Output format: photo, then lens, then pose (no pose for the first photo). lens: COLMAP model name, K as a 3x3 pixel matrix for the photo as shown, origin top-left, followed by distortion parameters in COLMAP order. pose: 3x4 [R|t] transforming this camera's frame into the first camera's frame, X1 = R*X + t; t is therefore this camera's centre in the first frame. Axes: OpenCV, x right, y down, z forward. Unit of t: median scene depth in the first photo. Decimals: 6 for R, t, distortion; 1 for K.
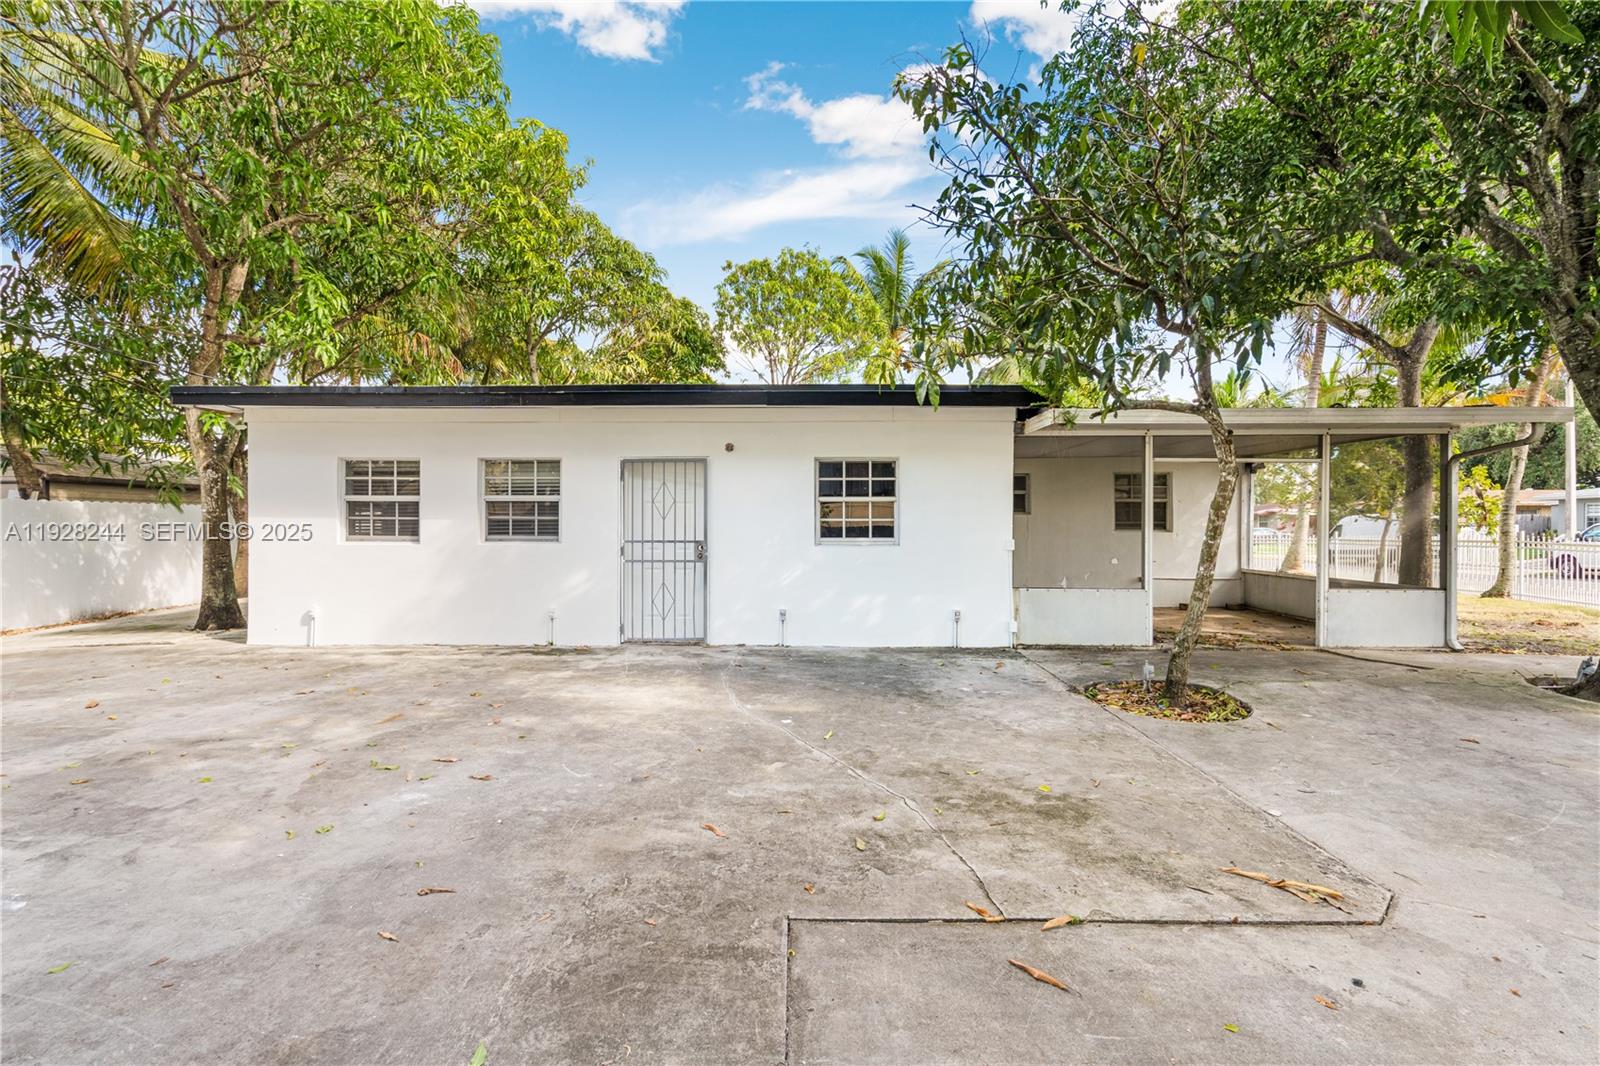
lens RADIAL K [[722.7, 0, 804.0], [0, 722.7, 536.8], [0, 0, 1]] dist [-0.003362, 0.001199]
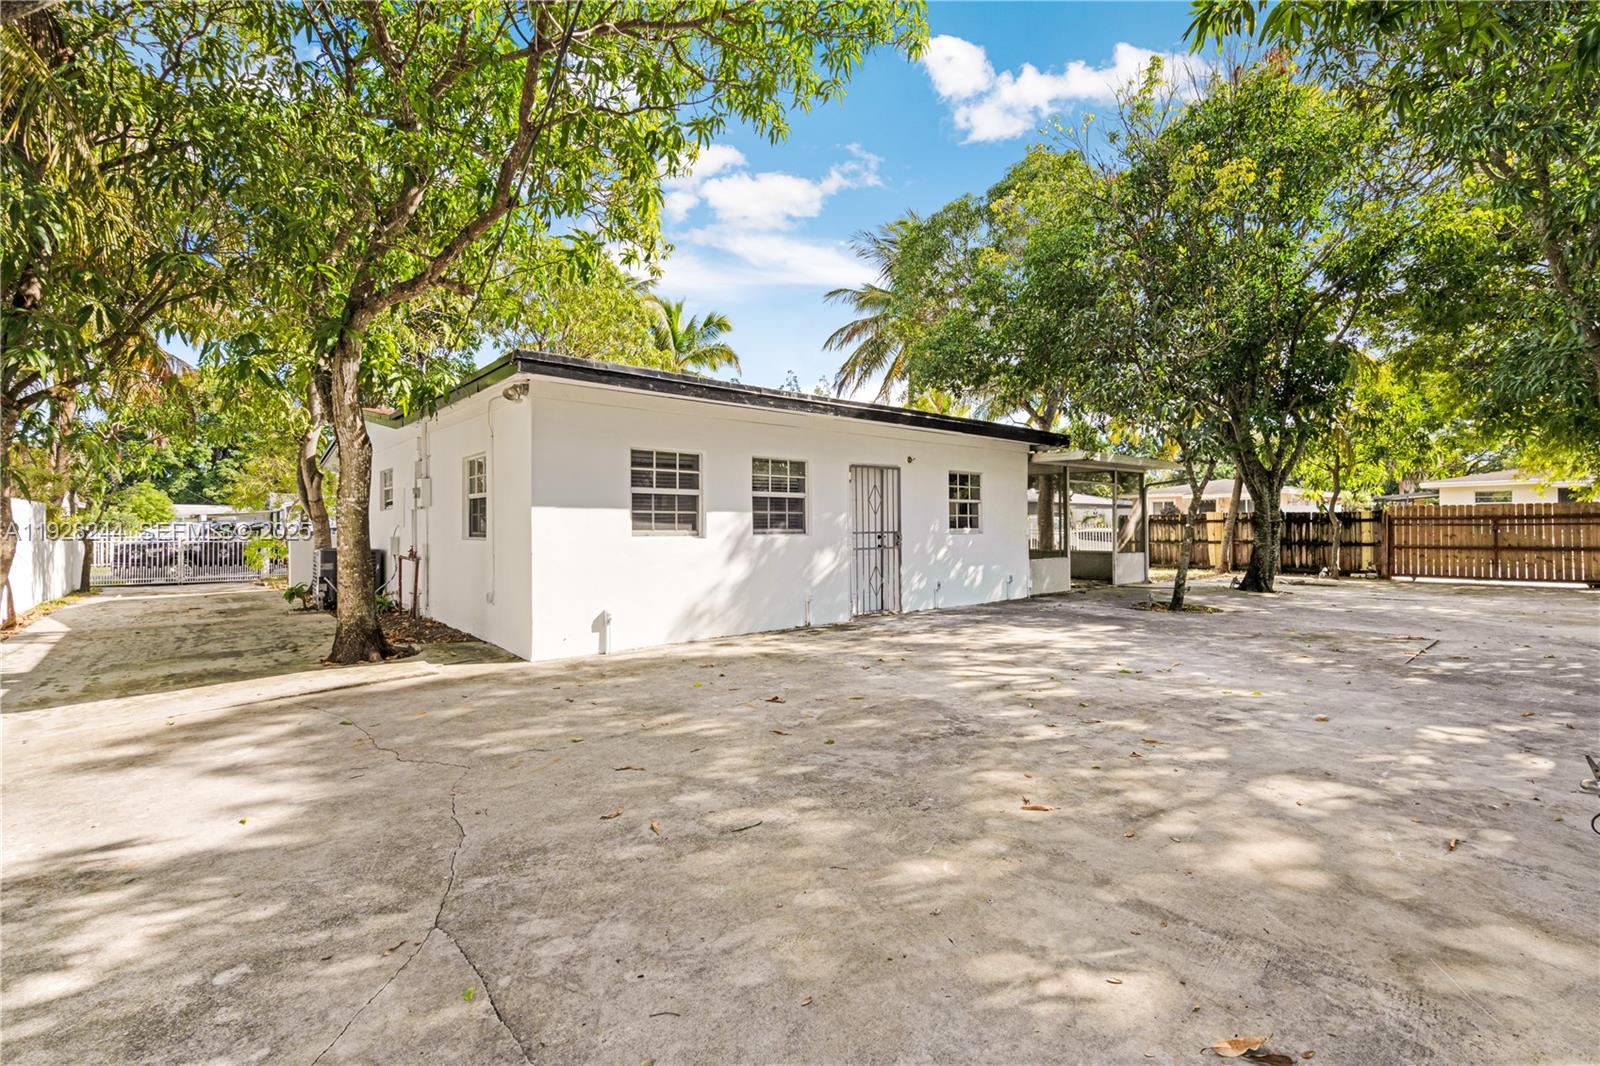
lens RADIAL K [[722.7, 0, 804.0], [0, 722.7, 536.8], [0, 0, 1]] dist [-0.003362, 0.001199]
pose [[0.749530, -0.014643, 0.661808, -1.086804], [0.000281, 0.999762, 0.021803, -0.013401], [-0.661970, -0.016156, 0.749356, 0.152085]]
